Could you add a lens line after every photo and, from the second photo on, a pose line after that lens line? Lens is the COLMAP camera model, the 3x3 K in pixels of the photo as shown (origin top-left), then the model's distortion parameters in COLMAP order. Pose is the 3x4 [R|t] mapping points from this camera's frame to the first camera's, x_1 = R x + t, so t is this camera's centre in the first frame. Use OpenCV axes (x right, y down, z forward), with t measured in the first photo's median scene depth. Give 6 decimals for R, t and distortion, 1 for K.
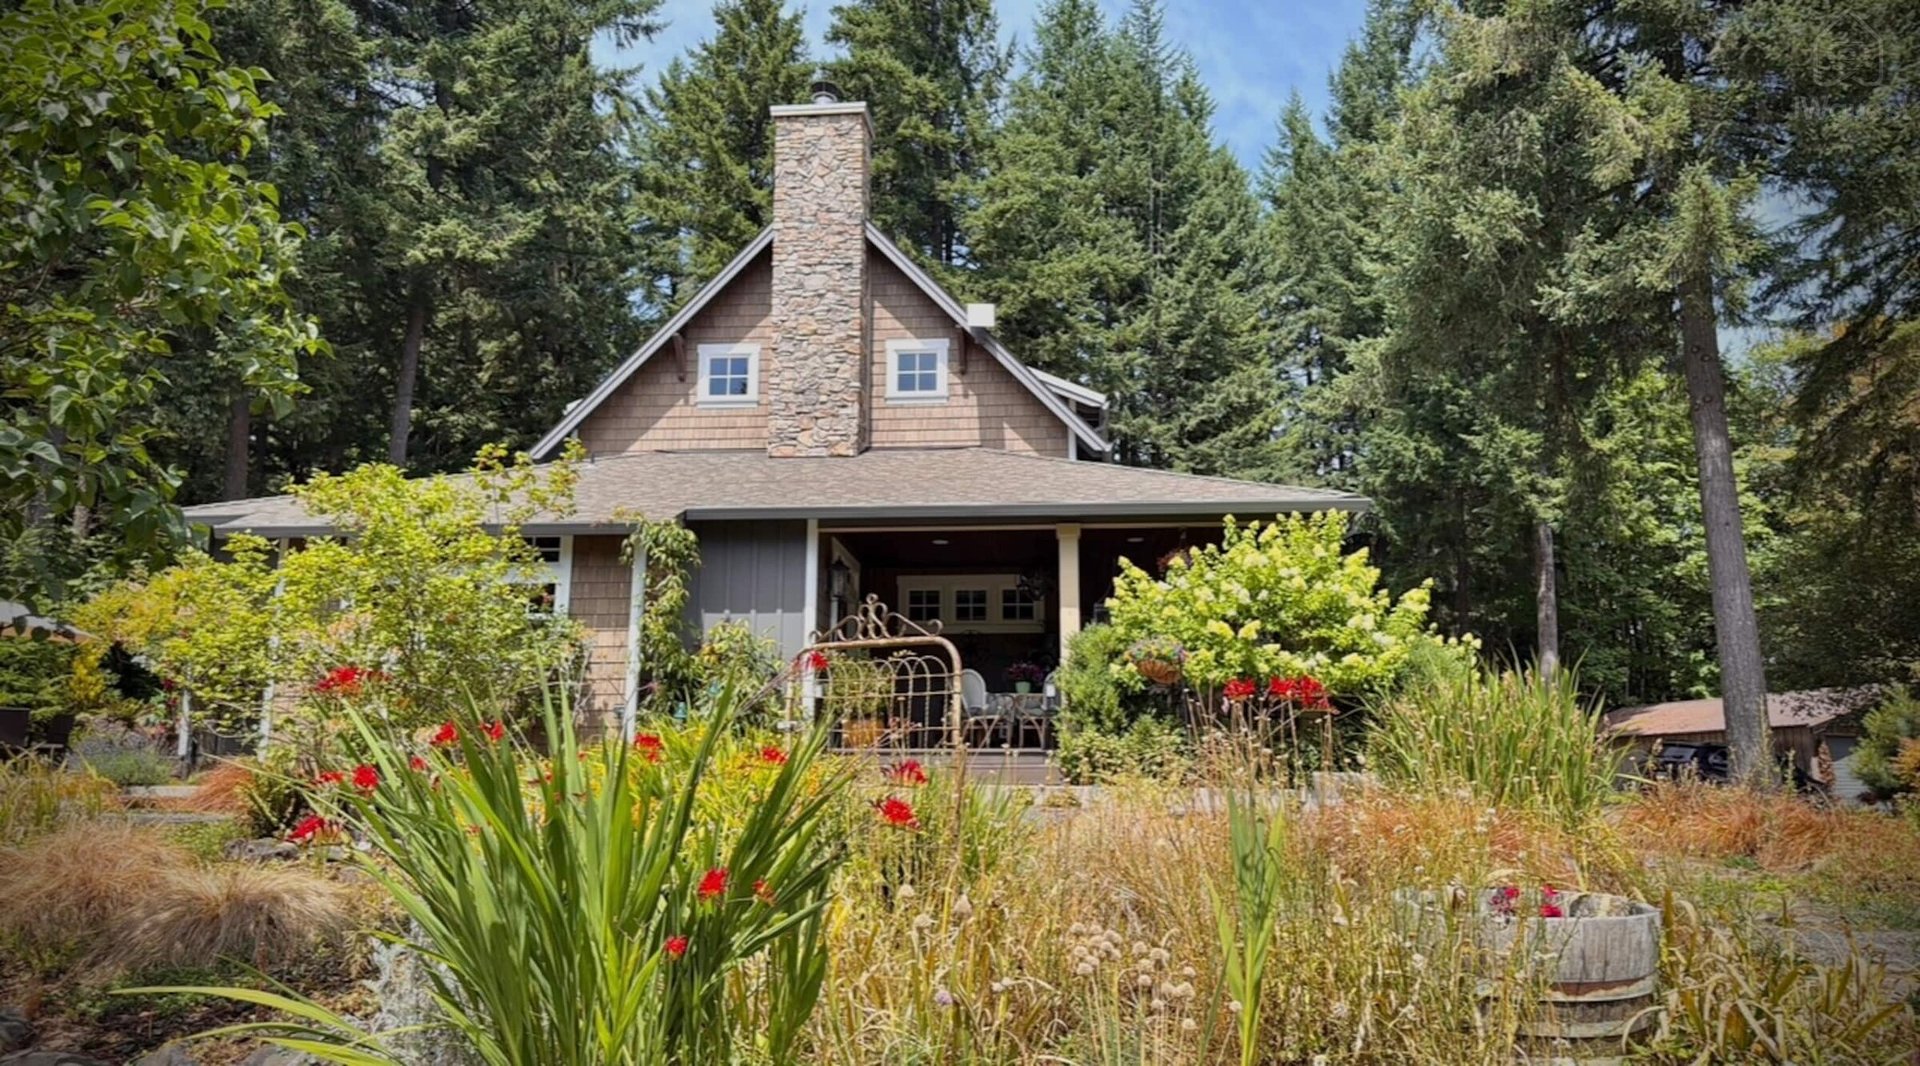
lens RADIAL K [[1307.4, 0, 960.0], [0, 1307.4, 533.0], [0, 0, 1]] dist [0.058818, 0.000604]
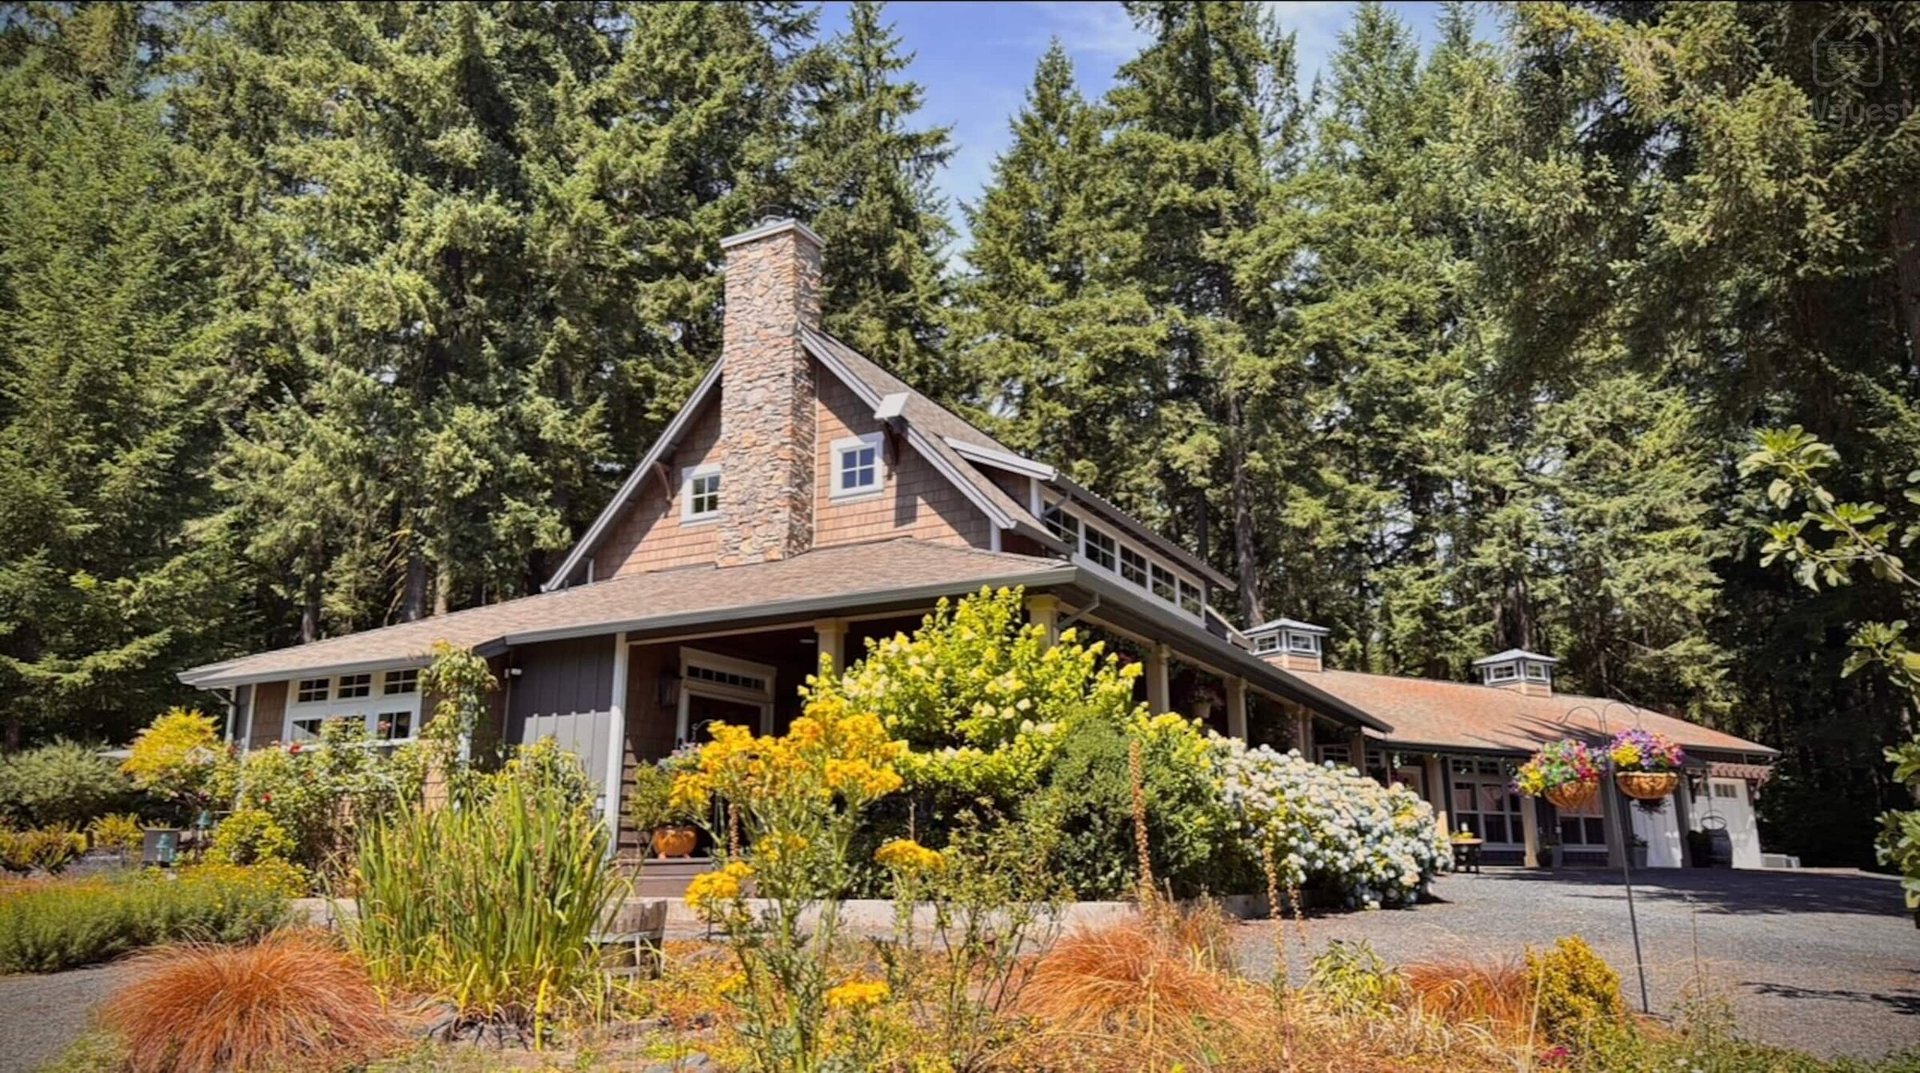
lens RADIAL K [[1302.7, 0, 960.0], [0, 1302.7, 536.5], [0, 0, 1]] dist [0.037761, -0.000276]
pose [[0.915410, -0.106539, -0.388167, 0.422245], [0.085426, 0.993790, -0.071303, 0.007417], [0.393353, 0.032112, 0.918826, 0.110932]]
